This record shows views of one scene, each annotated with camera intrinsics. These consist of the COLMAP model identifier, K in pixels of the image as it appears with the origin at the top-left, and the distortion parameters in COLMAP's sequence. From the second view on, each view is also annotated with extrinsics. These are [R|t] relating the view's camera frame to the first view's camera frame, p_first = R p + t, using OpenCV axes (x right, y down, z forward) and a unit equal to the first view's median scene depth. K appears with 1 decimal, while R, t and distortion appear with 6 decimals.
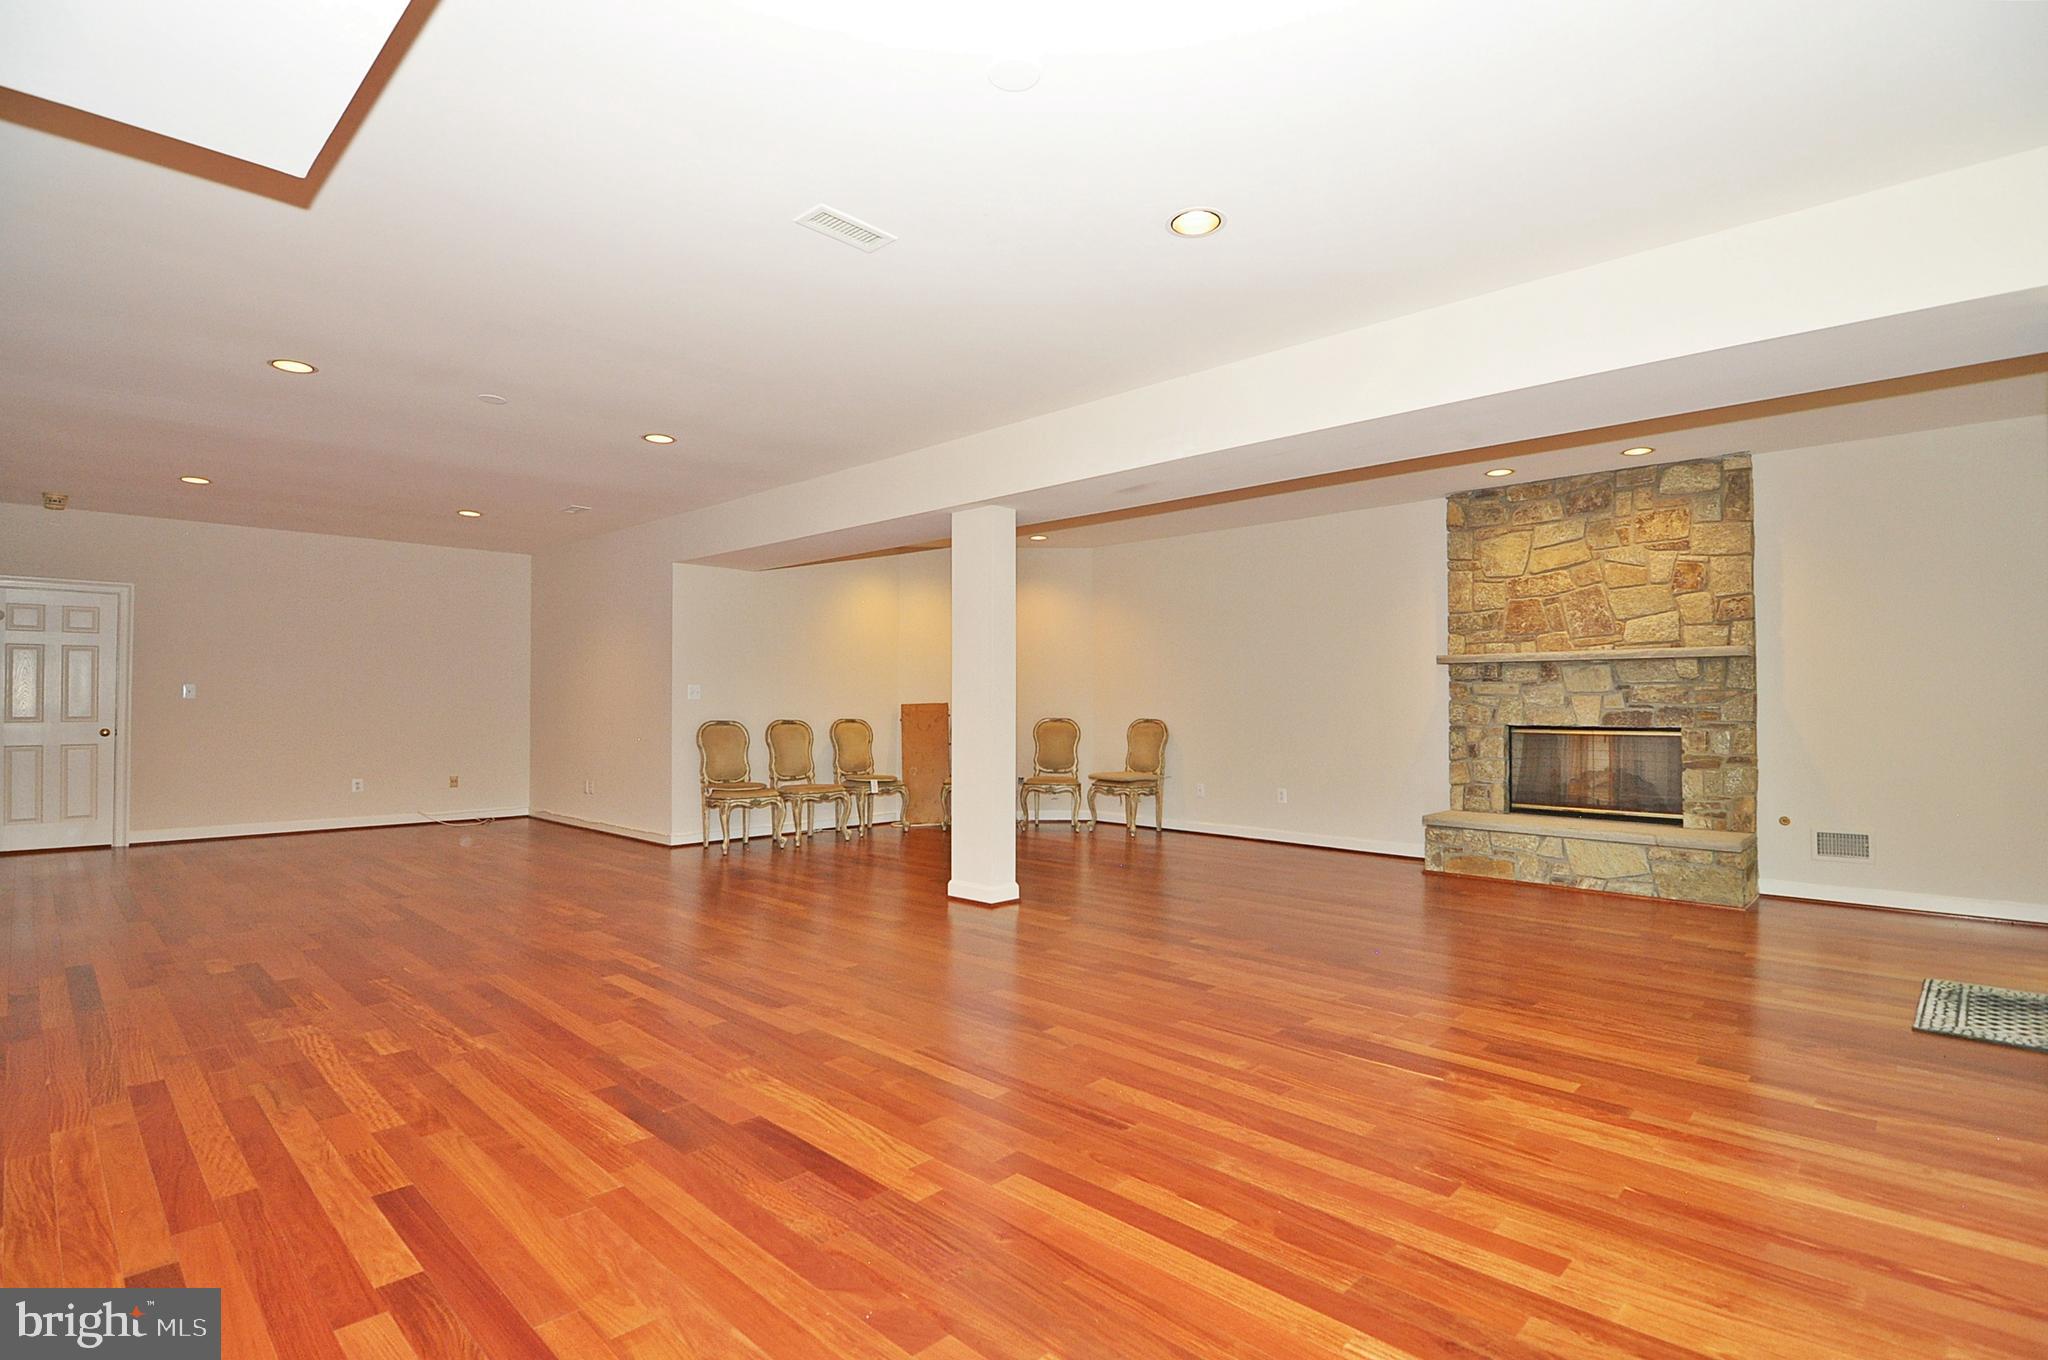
lens RADIAL K [[968.7, 0, 1025.5], [0, 968.7, 725.3], [0, 0, 1]] dist [-0.002904, -0.000794]
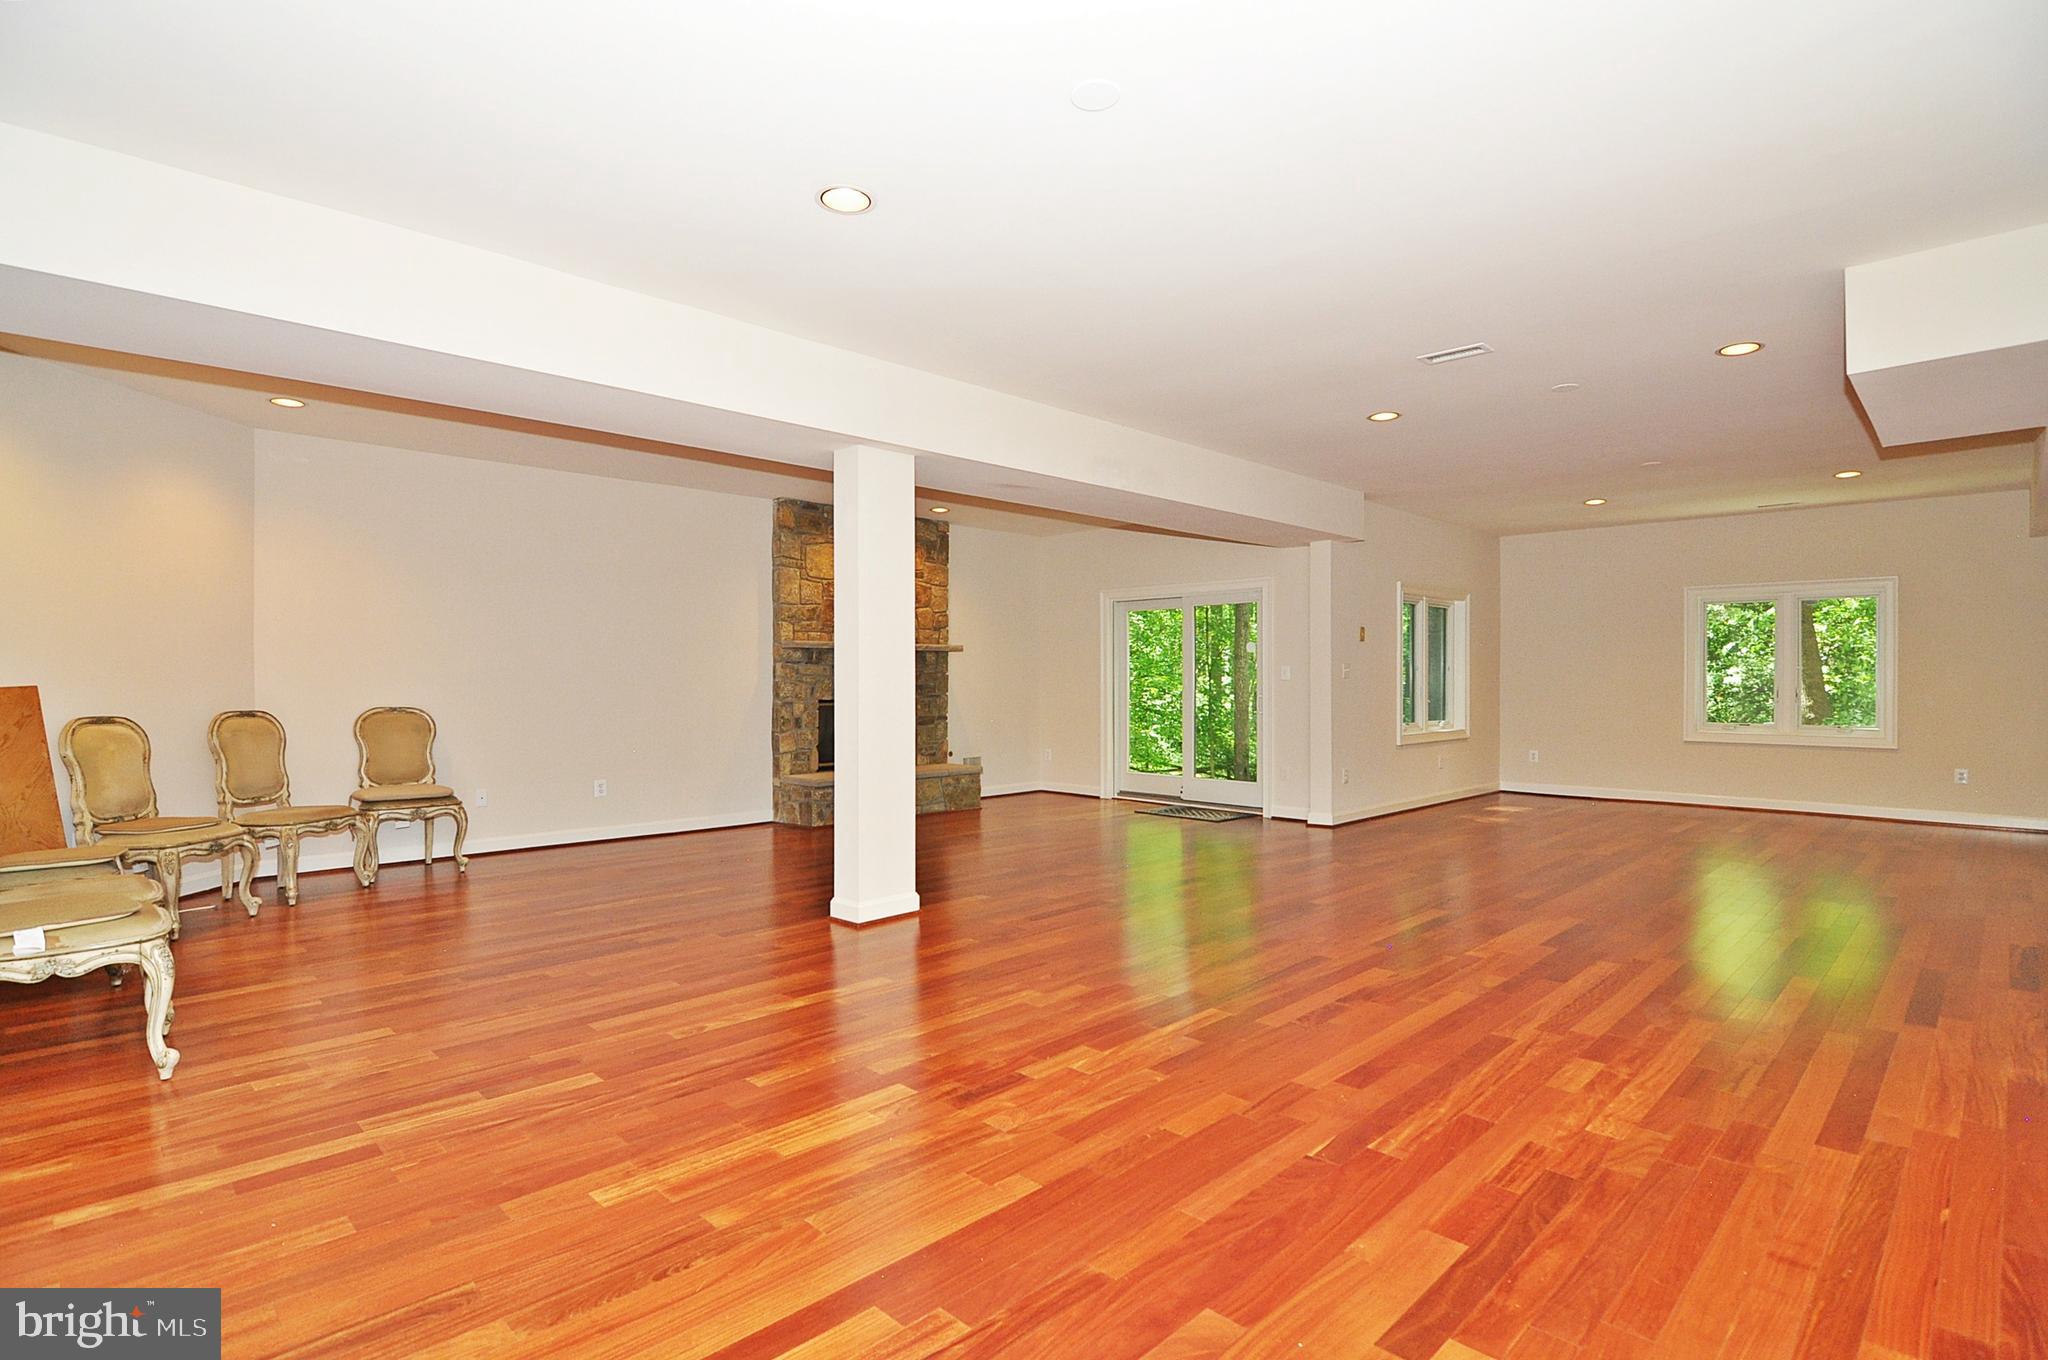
lens RADIAL K [[999.2, 0, 1026.1], [0, 999.2, 685.7], [0, 0, 1]] dist [-0.022236, -0.000514]
pose [[0.026758, -0.000791, 0.999642, -0.892840], [0.027407, 0.999624, 0.000058, -0.013338], [-0.999266, 0.027395, 0.026770, 0.841981]]
